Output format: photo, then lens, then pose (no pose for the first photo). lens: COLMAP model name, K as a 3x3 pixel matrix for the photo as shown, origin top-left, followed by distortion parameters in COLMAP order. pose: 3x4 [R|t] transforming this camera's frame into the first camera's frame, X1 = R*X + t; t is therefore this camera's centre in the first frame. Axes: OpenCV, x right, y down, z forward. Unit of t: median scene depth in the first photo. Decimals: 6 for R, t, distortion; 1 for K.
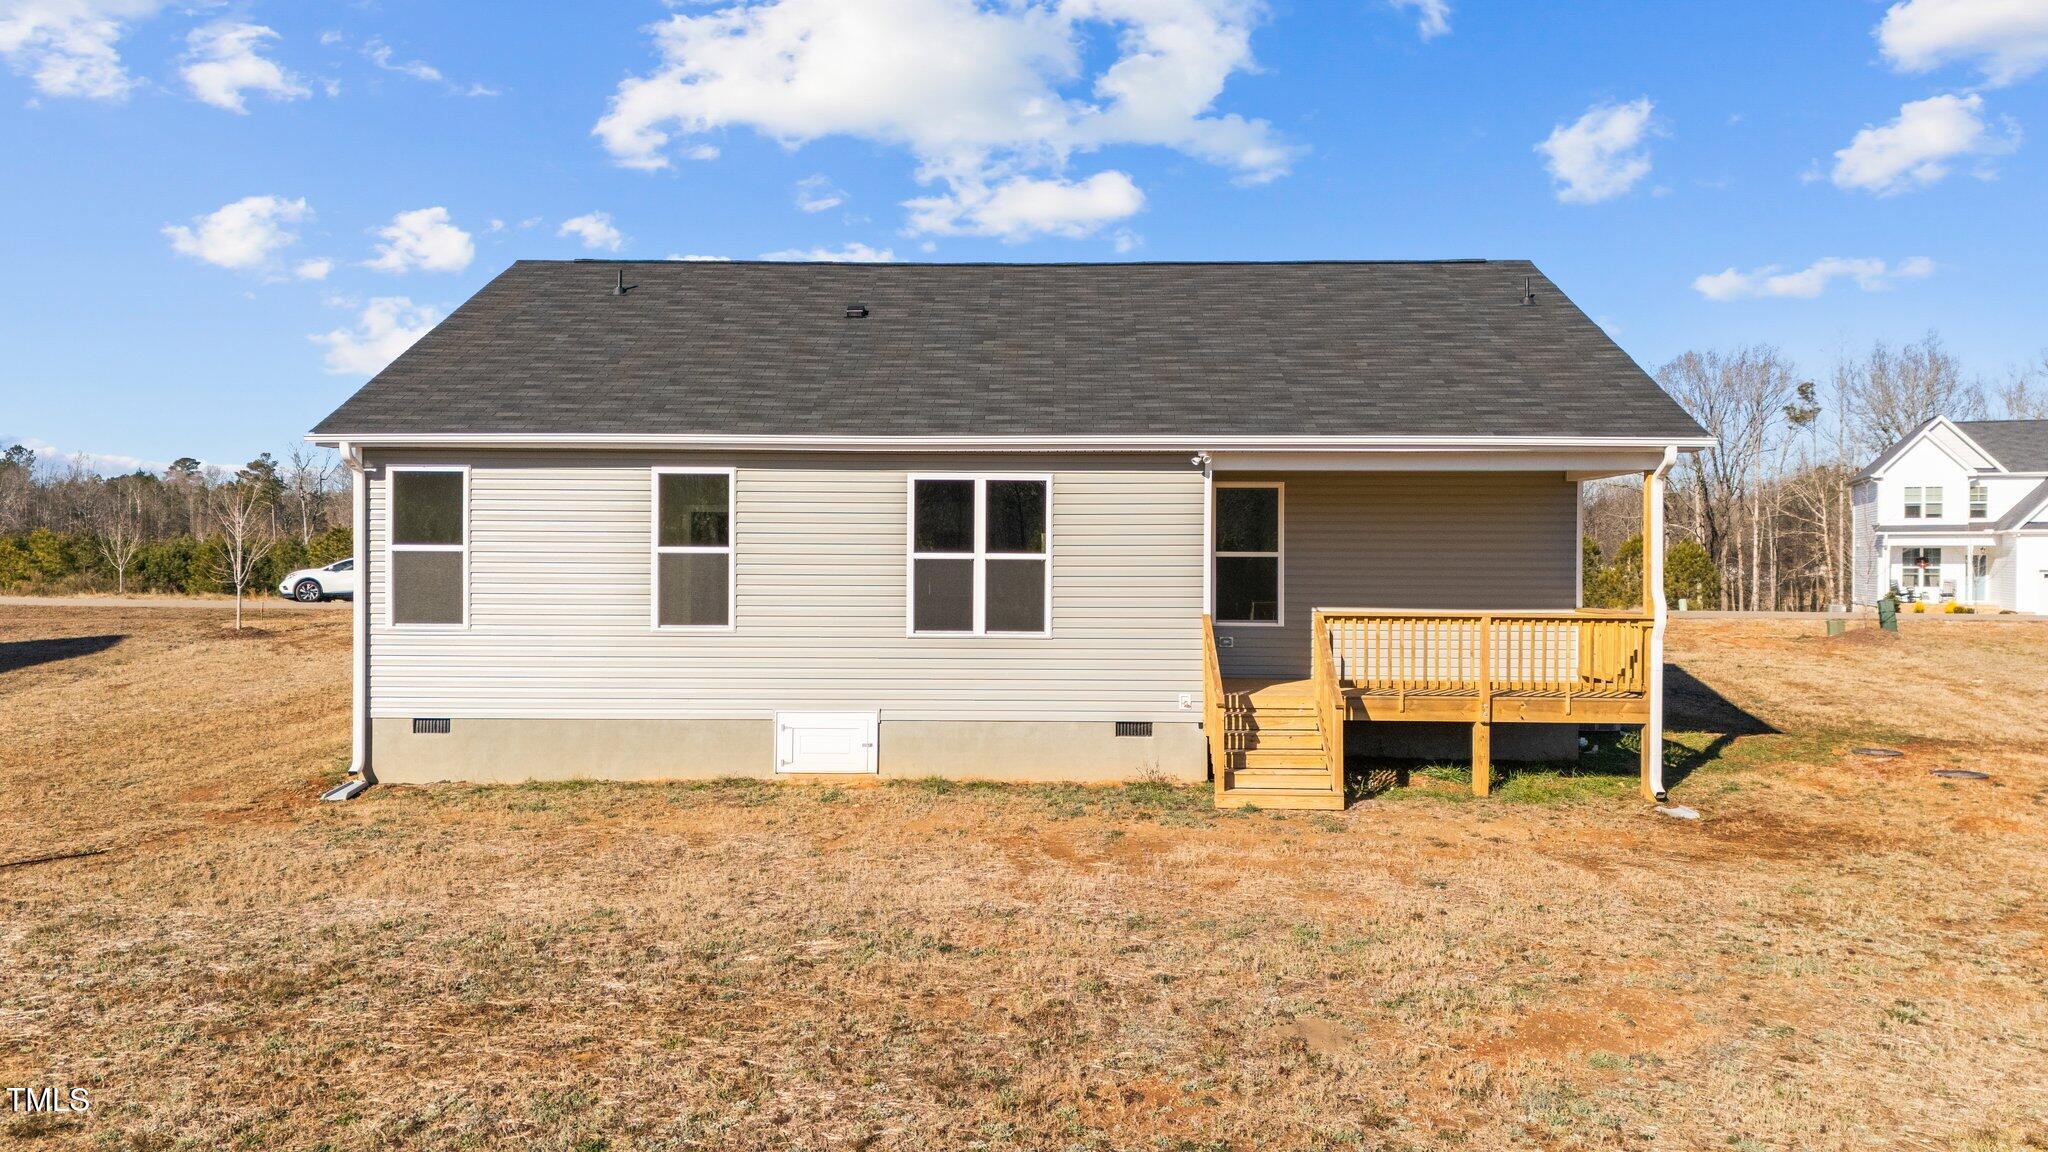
lens RADIAL K [[1506.0, 0, 1024.0], [0, 1506.0, 576.0], [0, 0, 1]] dist [0.073972, -0.076980]
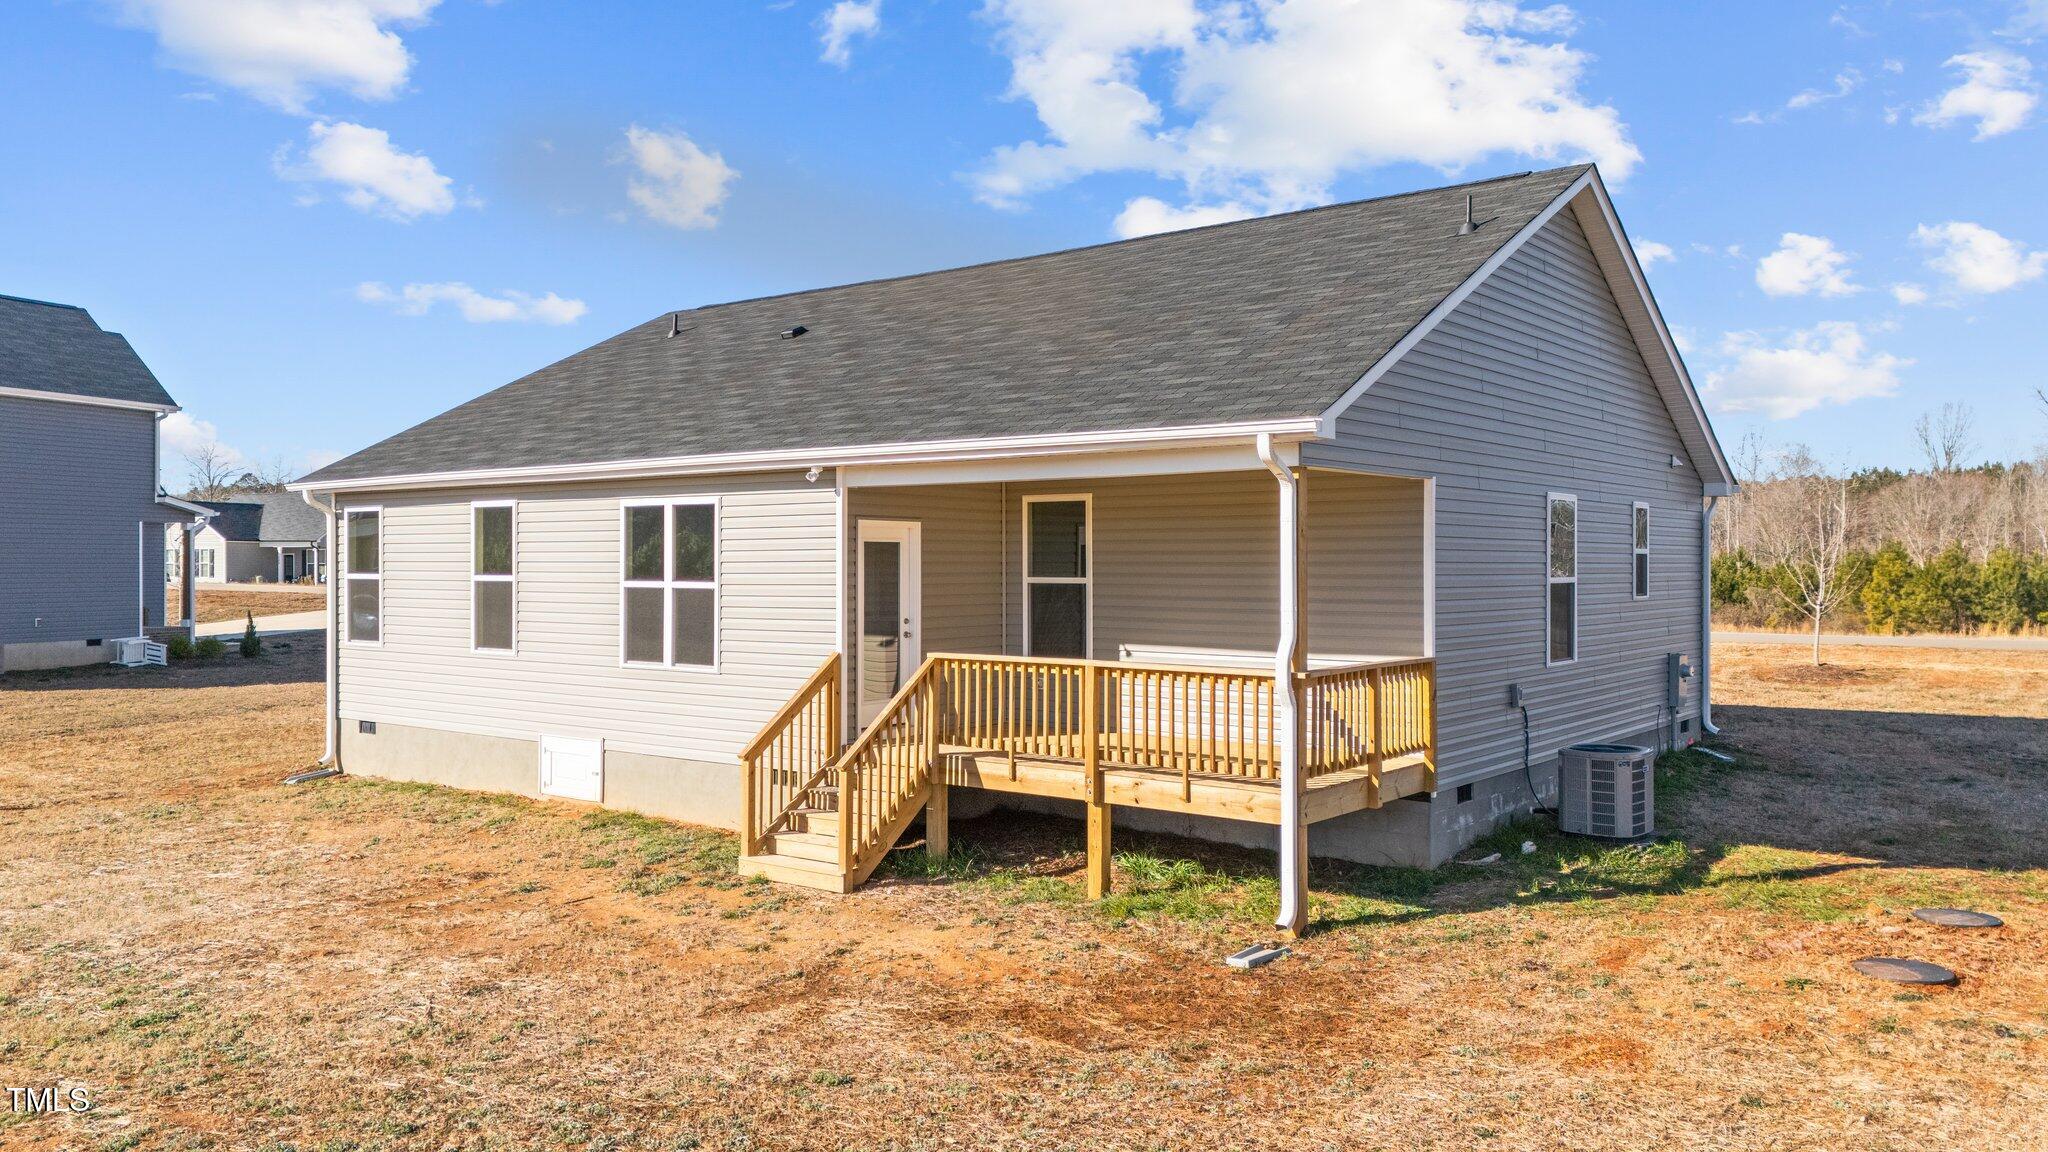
lens RADIAL K [[1493.6, 0, 1024.0], [0, 1493.6, 576.0], [0, 0, 1]] dist [0.073062, -0.077477]
pose [[0.804308, -0.000362, -0.594213, 0.717259], [-0.003985, 0.999974, -0.006003, -0.013764], [0.594200, 0.007197, 0.804285, 0.367429]]
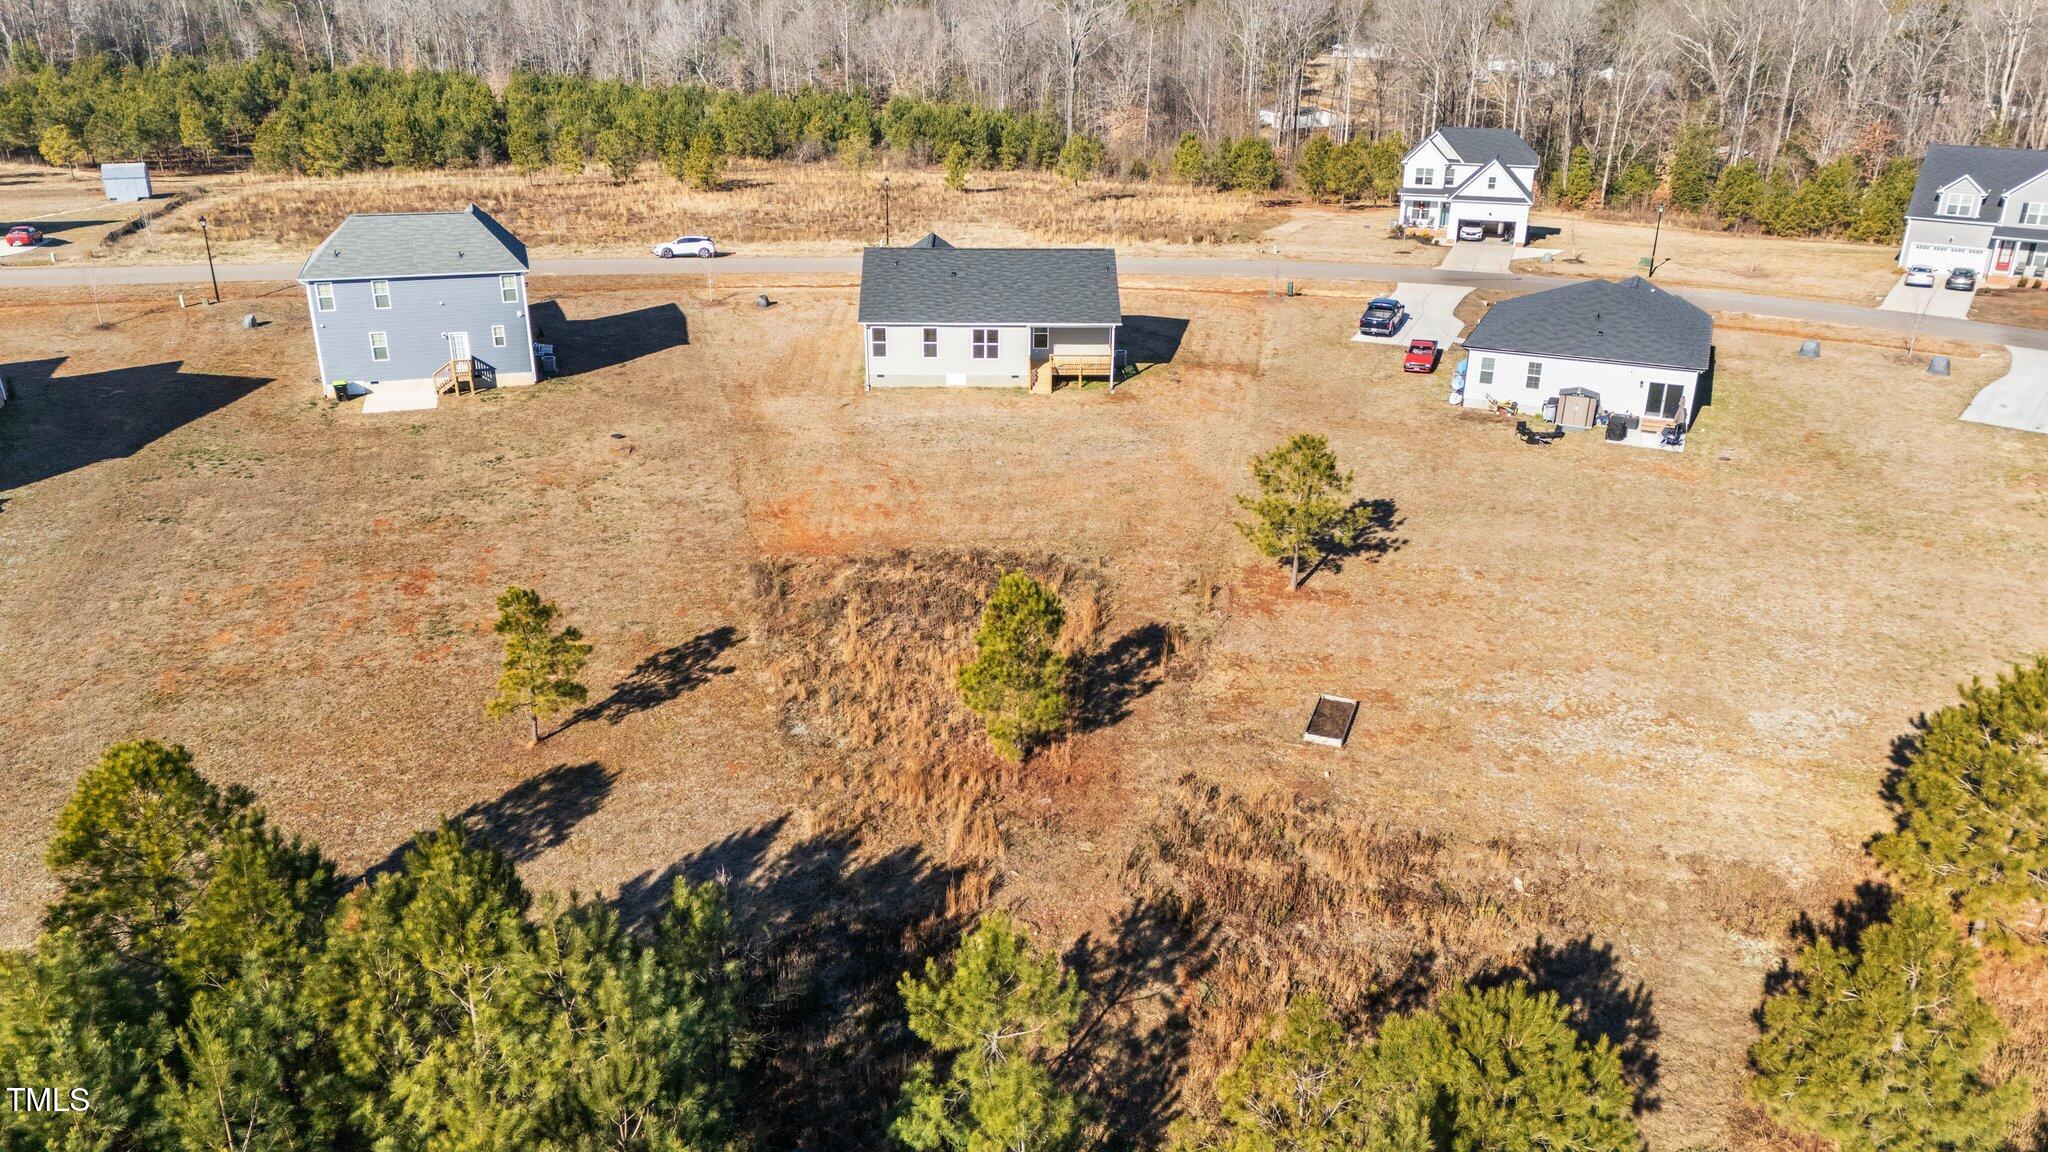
lens RADIAL K [[1483.5, 0, 1031.5], [0, 1483.5, 567.4], [0, 0, 1]] dist [0.105399, -0.134359]
pose [[0.998370, -0.013946, 0.055347, -0.166015], [-0.007019, 0.932329, 0.361542, -1.150859], [-0.056644, -0.361341, 0.930712, -4.063509]]
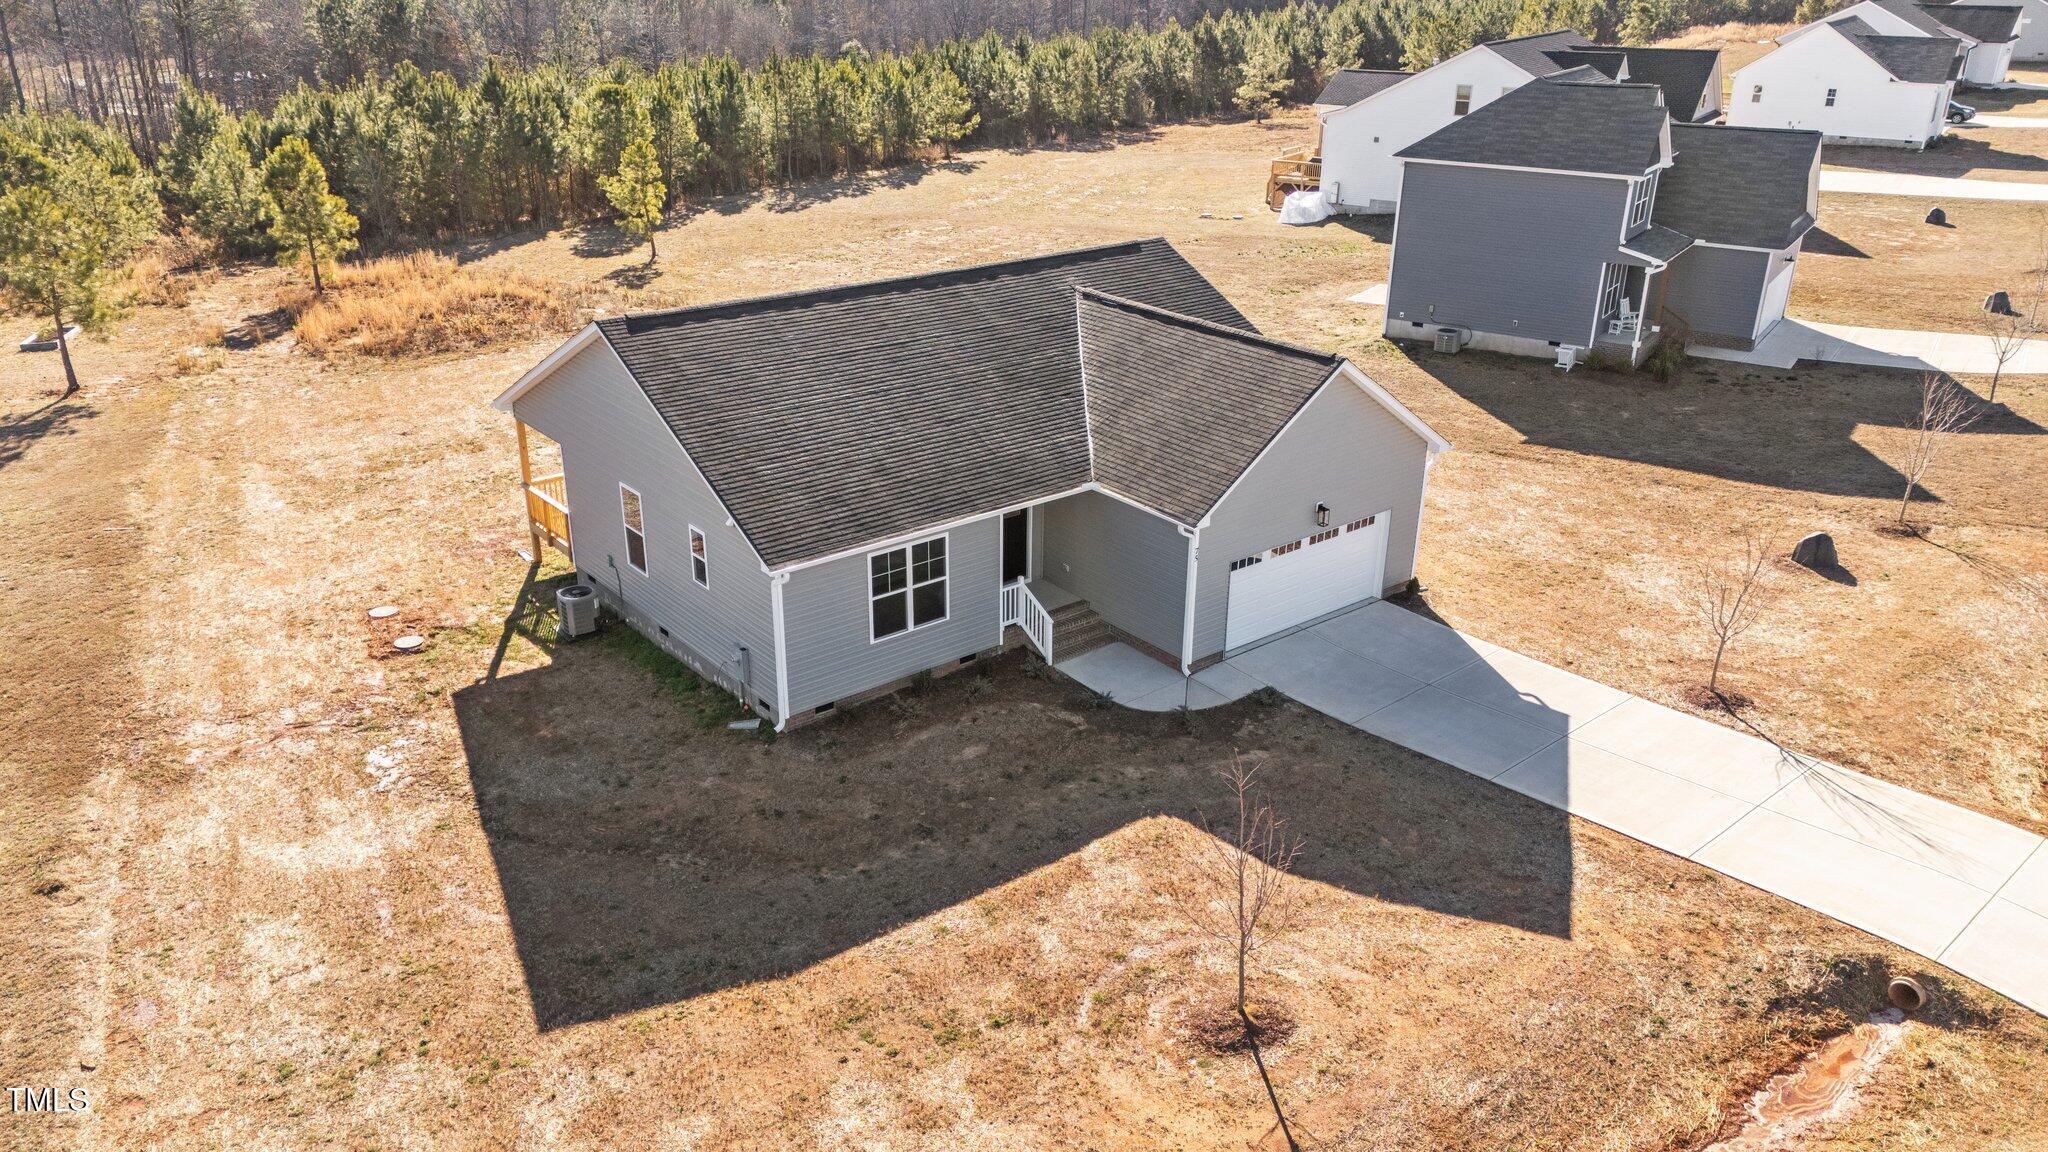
lens RADIAL K [[1493.6, 0, 1024.0], [0, 1493.6, 576.0], [0, 0, 1]] dist [0.073062, -0.077477]
pose [[-0.762374, 0.240803, -0.600666, 1.171057], [-0.023175, 0.917436, 0.397207, -0.698581], [0.646722, 0.316741, -0.693849, 2.934230]]
